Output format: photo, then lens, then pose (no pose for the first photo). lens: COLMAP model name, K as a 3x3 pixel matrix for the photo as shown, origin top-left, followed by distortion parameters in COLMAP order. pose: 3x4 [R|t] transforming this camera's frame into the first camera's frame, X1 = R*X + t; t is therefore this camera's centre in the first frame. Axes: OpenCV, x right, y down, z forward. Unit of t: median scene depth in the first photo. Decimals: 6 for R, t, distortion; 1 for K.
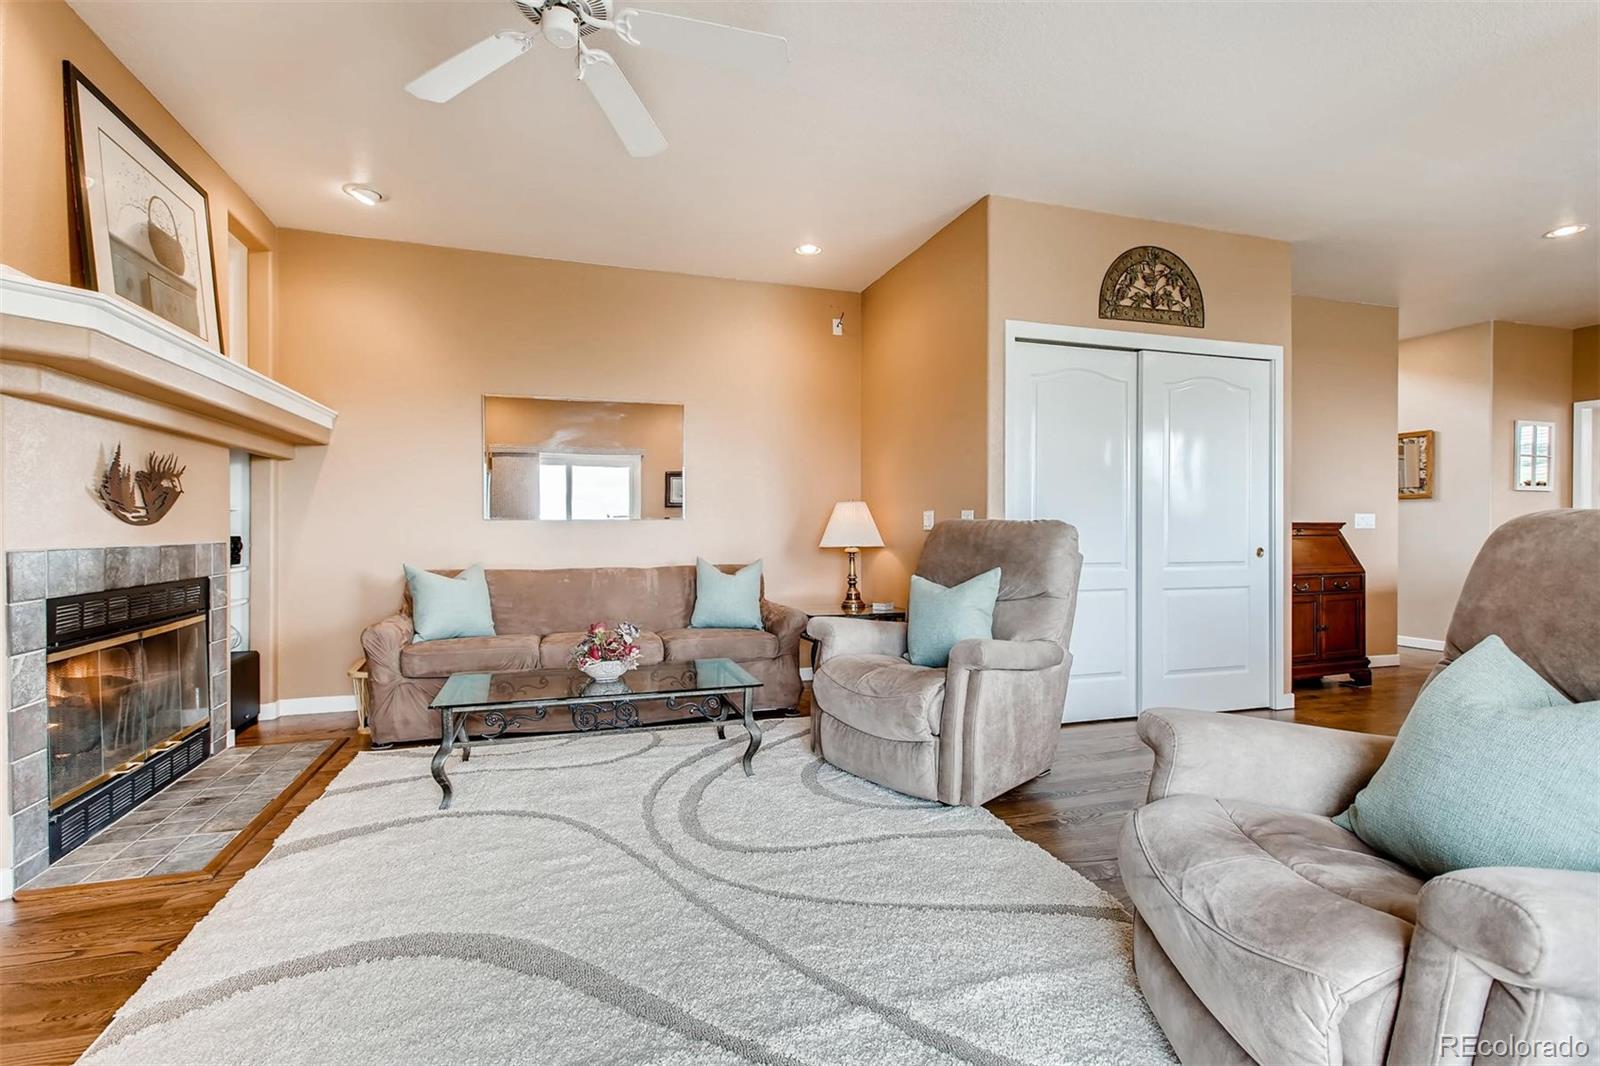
lens RADIAL K [[723.7, 0, 786.0], [0, 723.7, 537.2], [0, 0, 1]] dist [0.002655, -0.000252]
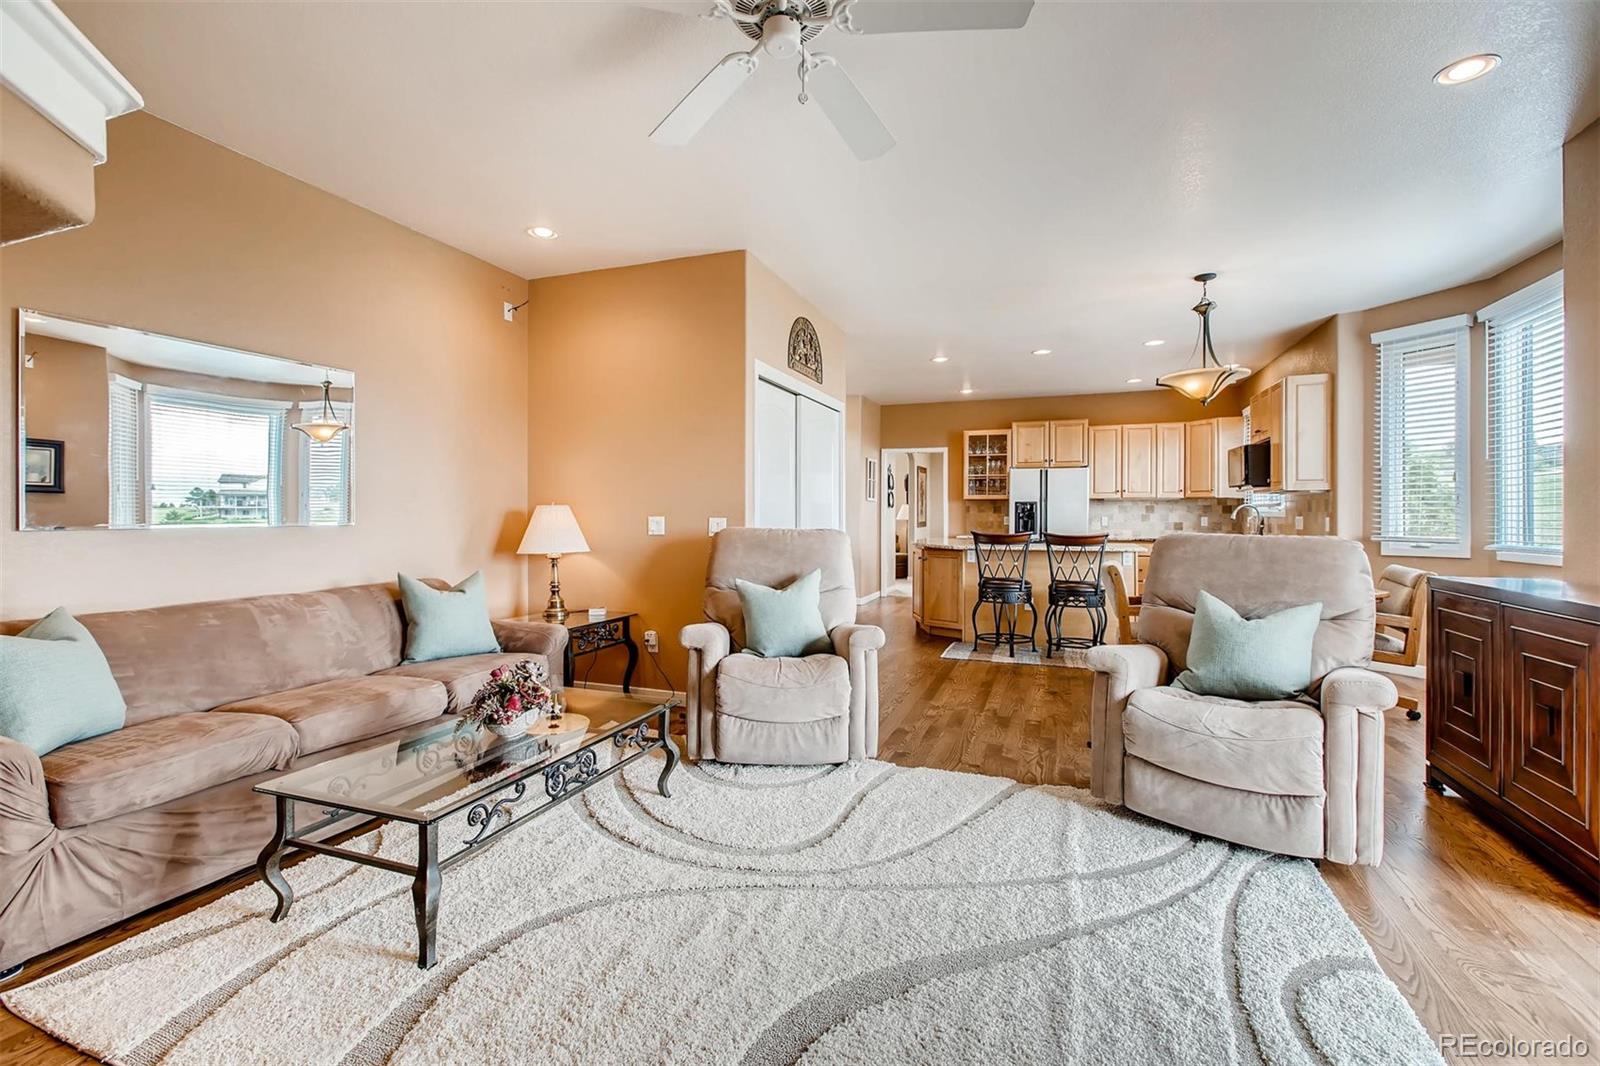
lens RADIAL K [[723.7, 0, 771.6], [0, 723.7, 517.0], [0, 0, 1]] dist [0.002655, -0.000252]
pose [[0.629692, -0.003373, 0.776838, -0.556460], [0.008017, 0.999966, -0.002157, -0.034358], [-0.776804, 0.007586, 0.629697, 0.211915]]
